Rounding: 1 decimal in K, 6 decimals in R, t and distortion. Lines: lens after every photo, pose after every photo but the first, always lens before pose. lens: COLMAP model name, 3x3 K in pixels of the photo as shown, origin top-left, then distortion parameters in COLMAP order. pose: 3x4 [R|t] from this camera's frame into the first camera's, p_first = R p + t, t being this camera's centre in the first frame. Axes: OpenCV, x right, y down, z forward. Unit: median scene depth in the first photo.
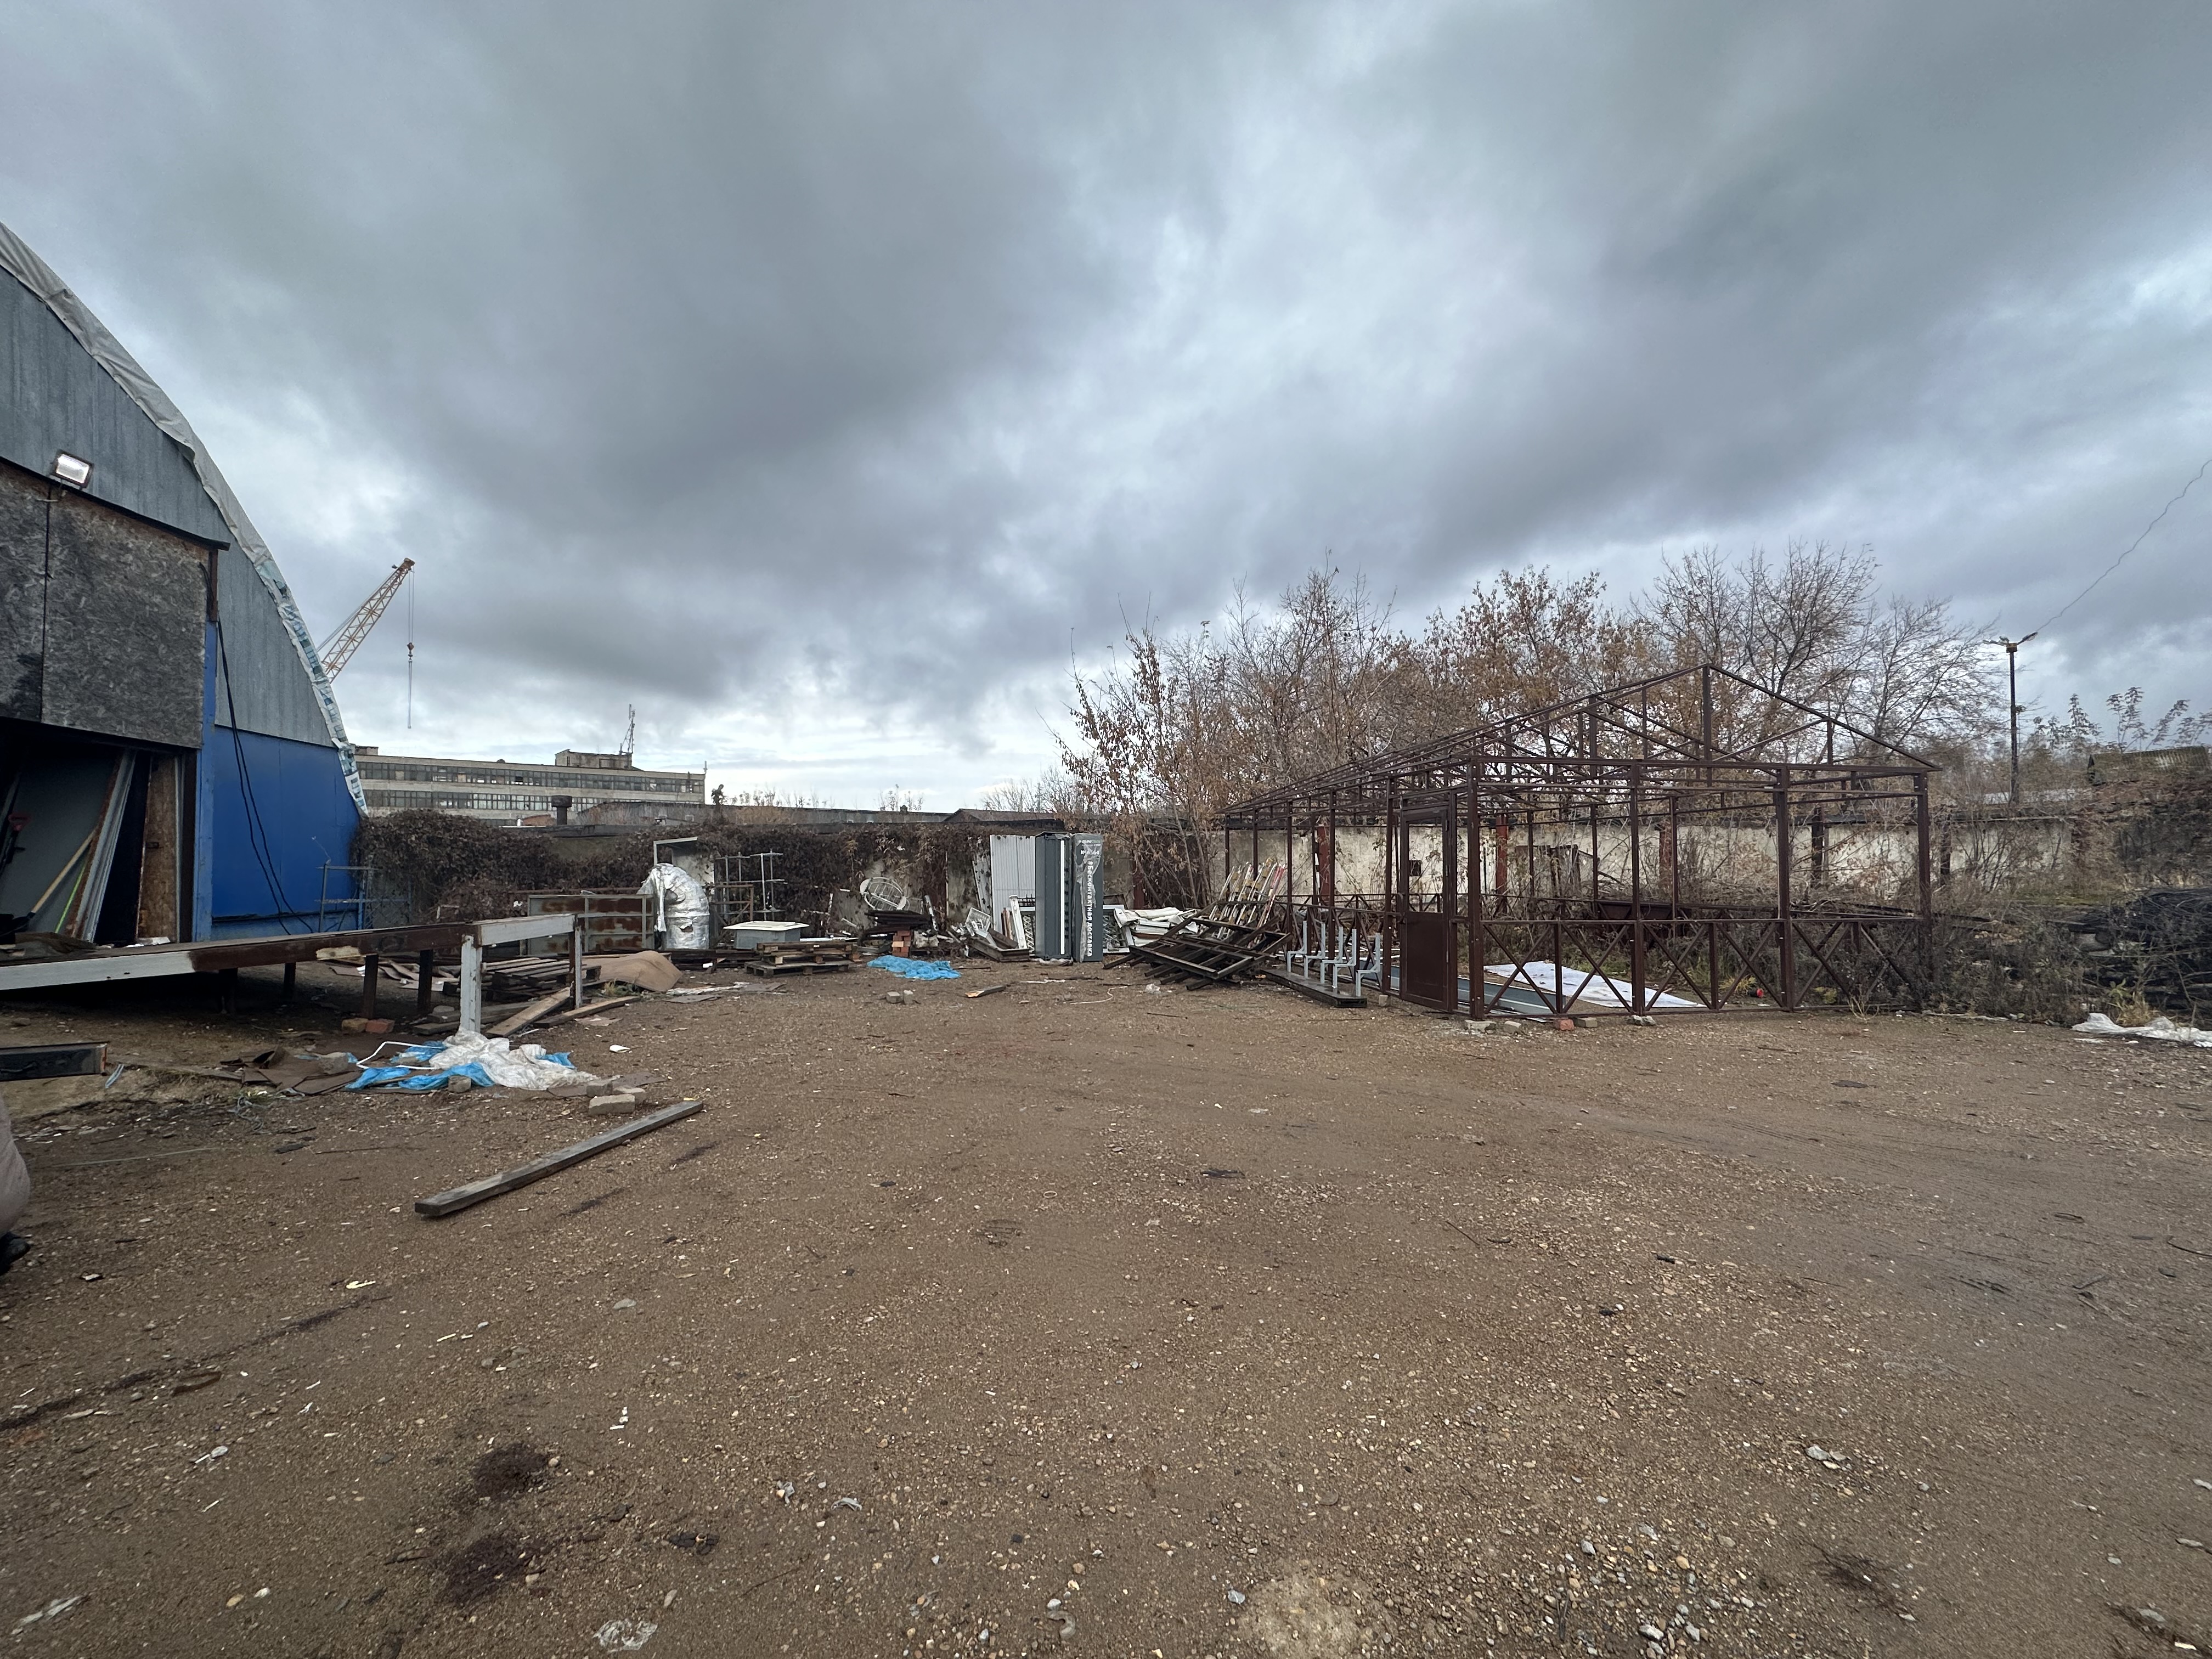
lens RADIAL K [[891.6, 0, 1104.3], [0, 891.6, 836.9], [0, 0, 1]] dist [-0.001277, -0.000360]
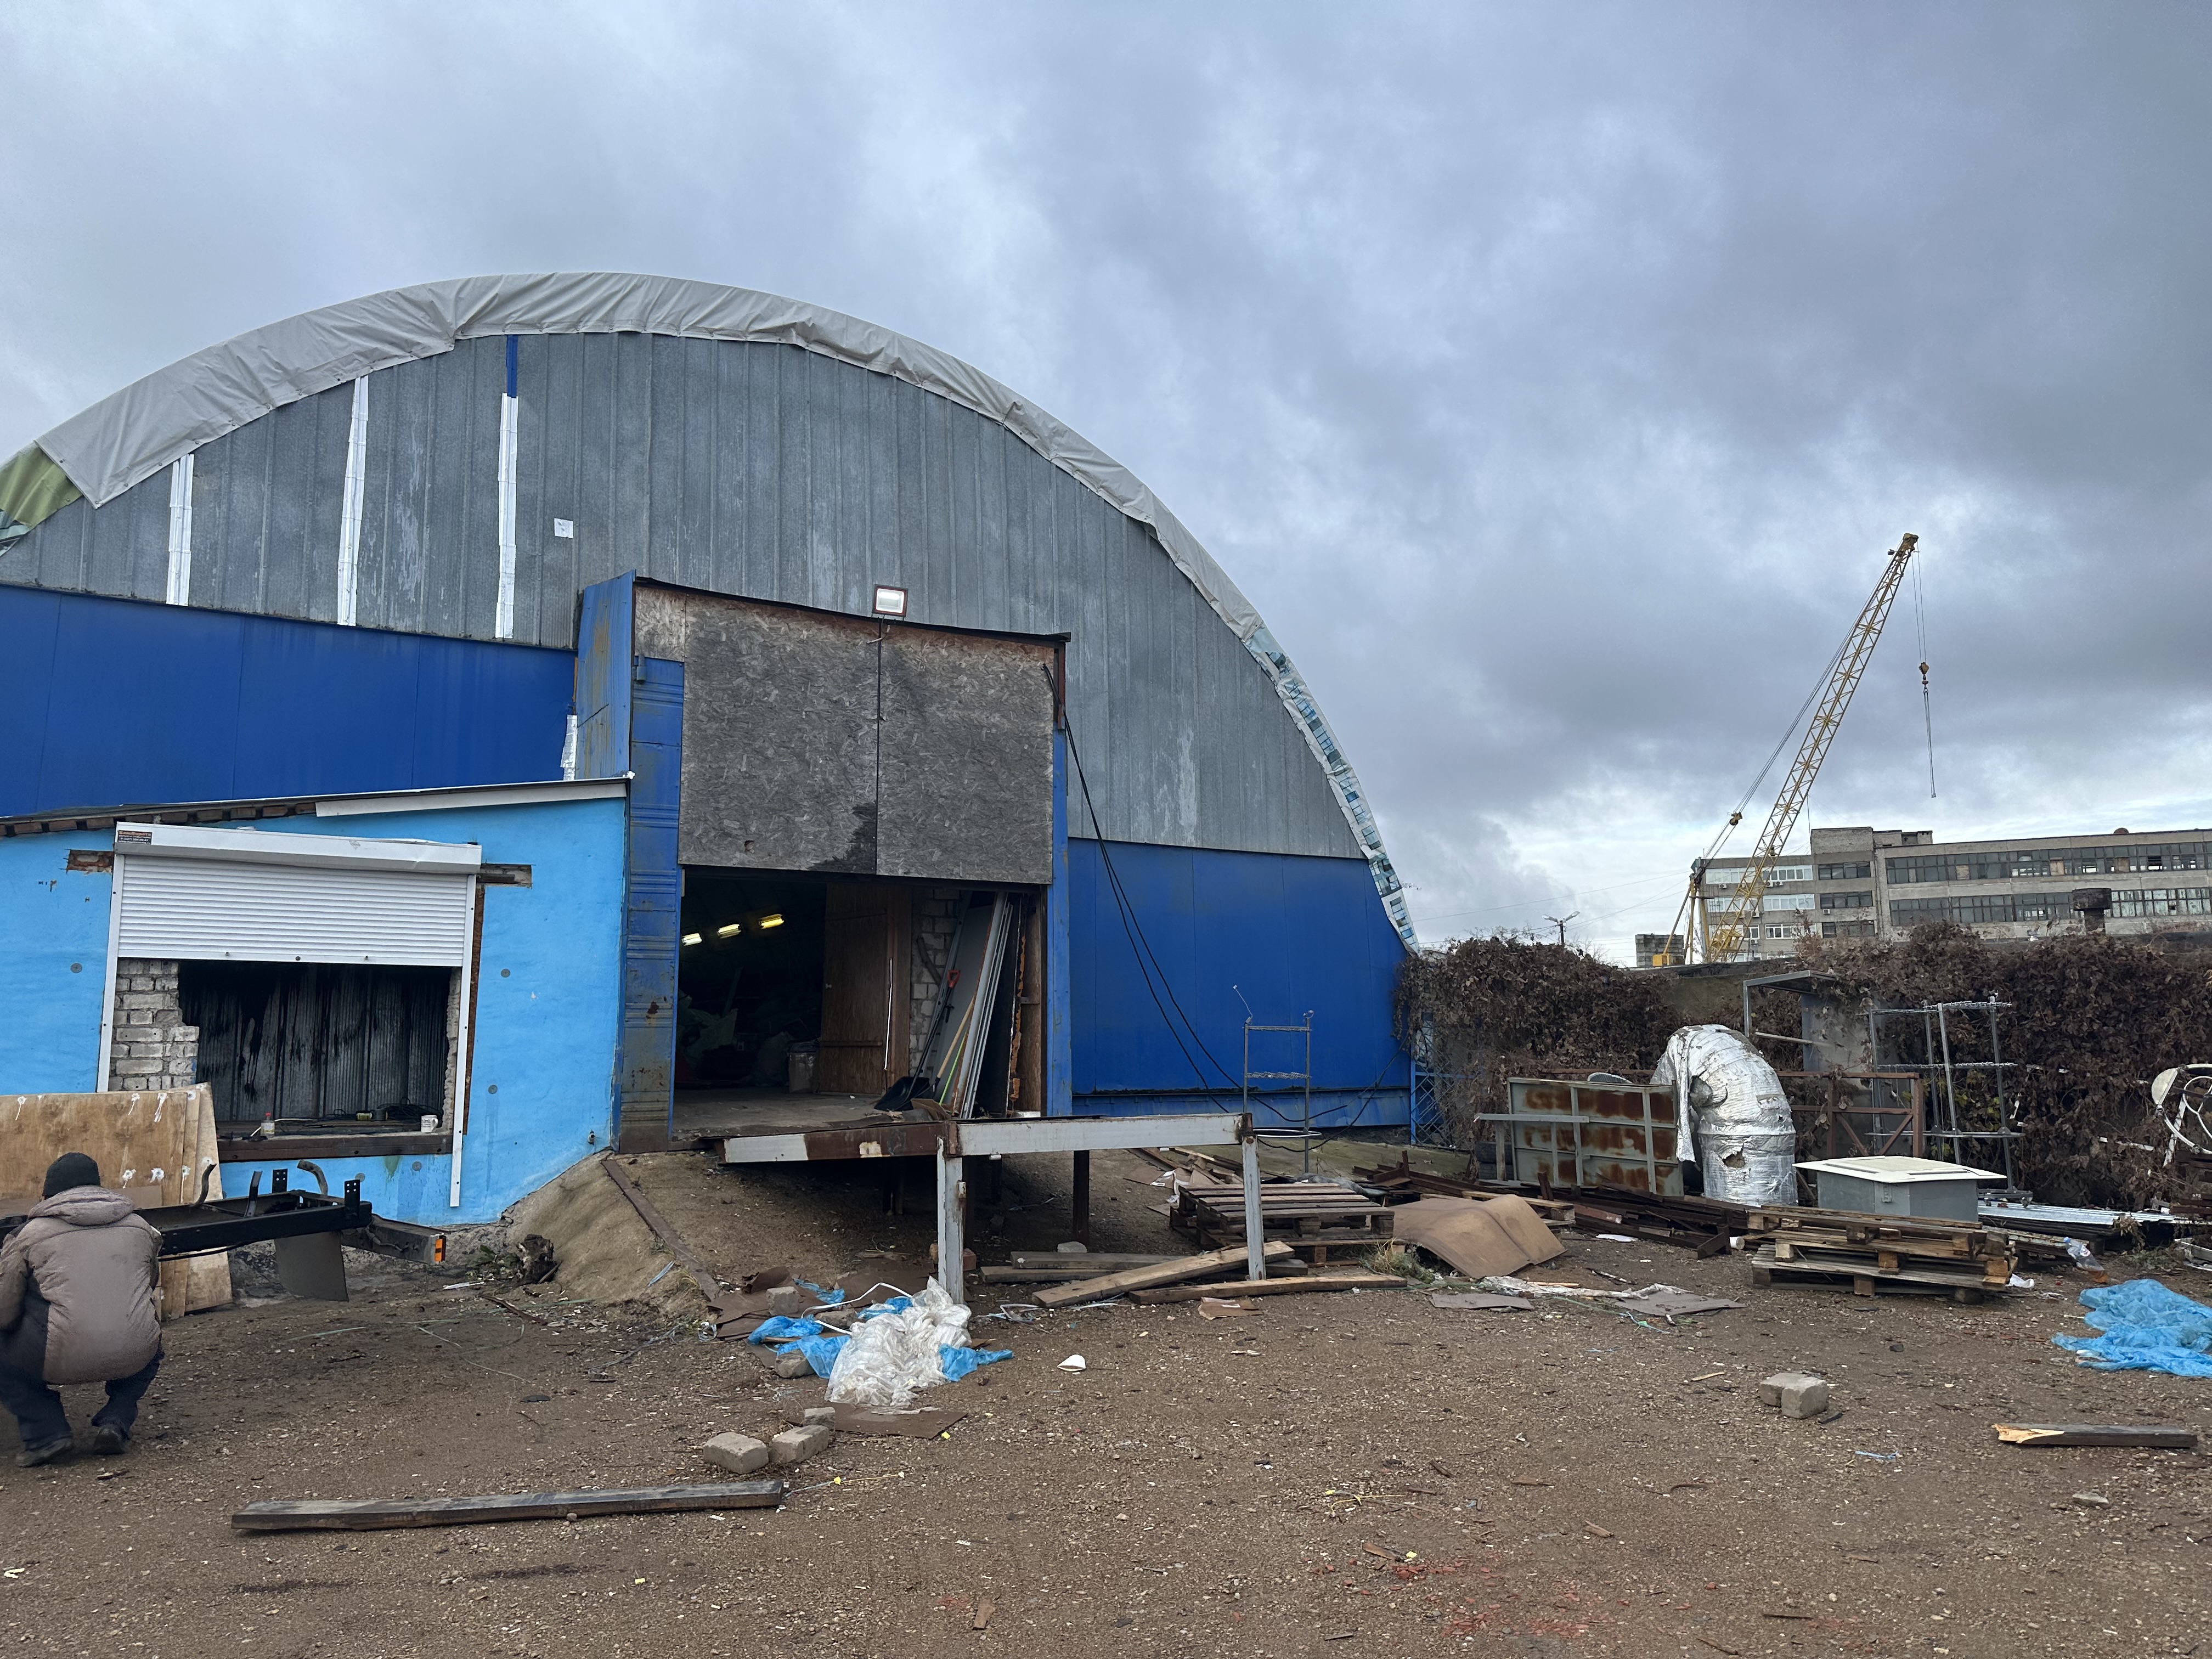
lens RADIAL K [[1537.3, 0, 1098.5], [0, 1537.3, 837.7], [0, 0, 1]] dist [0.175897, -0.331949]
pose [[0.349846, -0.106069, -0.930783, 0.325854], [0.030723, 0.994334, -0.101764, 0.005181], [0.936303, 0.007005, 0.351123, 0.508419]]
